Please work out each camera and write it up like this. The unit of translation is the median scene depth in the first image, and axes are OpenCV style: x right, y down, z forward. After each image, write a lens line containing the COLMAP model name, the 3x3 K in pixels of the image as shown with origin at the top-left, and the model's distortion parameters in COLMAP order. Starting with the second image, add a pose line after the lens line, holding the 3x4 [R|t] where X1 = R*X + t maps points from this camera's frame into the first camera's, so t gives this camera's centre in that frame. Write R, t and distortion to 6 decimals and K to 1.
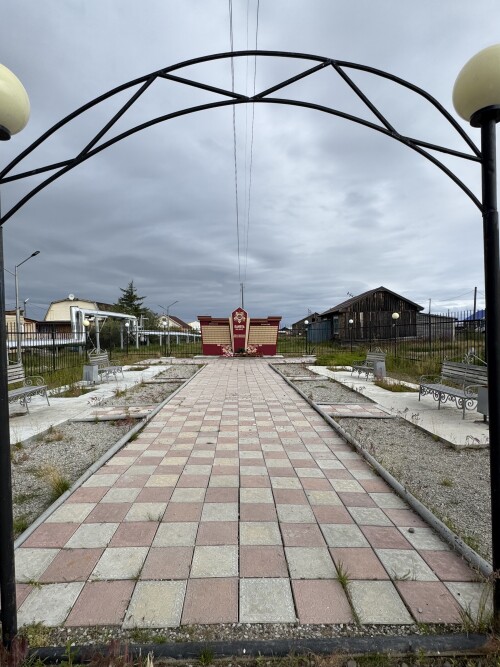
lens RADIAL K [[323.2, 0, 250.0], [0, 323.2, 333.5], [0, 0, 1]] dist [0.000319, 0.000032]
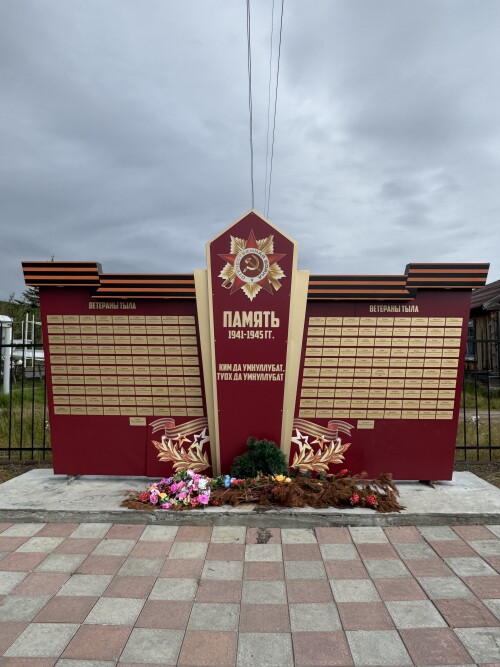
lens RADIAL K [[451.9, 0, 250.0], [0, 451.9, 333.5], [0, 0, 1]] dist [-0.000071, -0.000001]
pose [[0.999541, 0.009503, -0.028755, -0.017635], [-0.011540, 0.997374, -0.071499, 0.003092], [0.028000, 0.071798, 0.997026, 0.513053]]
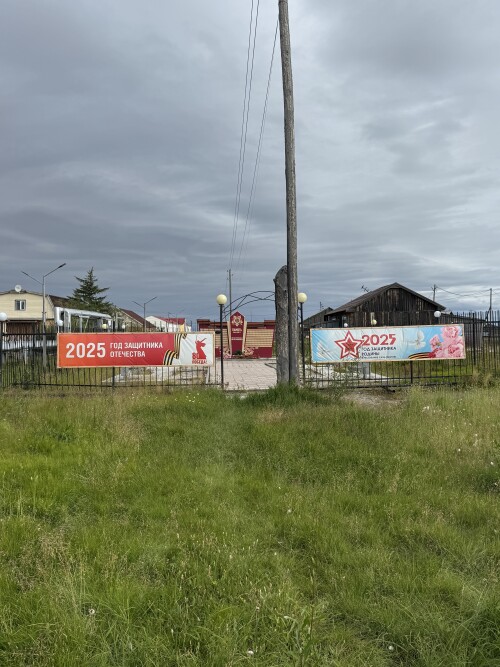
lens RADIAL K [[588.0, 0, 250.0], [0, 588.0, 333.5], [0, 0, 1]] dist [-0.001380, -0.001200]
pose [[0.998791, 0.011047, 0.047898, -0.055456], [-0.010896, 0.999935, -0.003421, -0.002155], [-0.047933, 0.002895, 0.998846, -0.608348]]
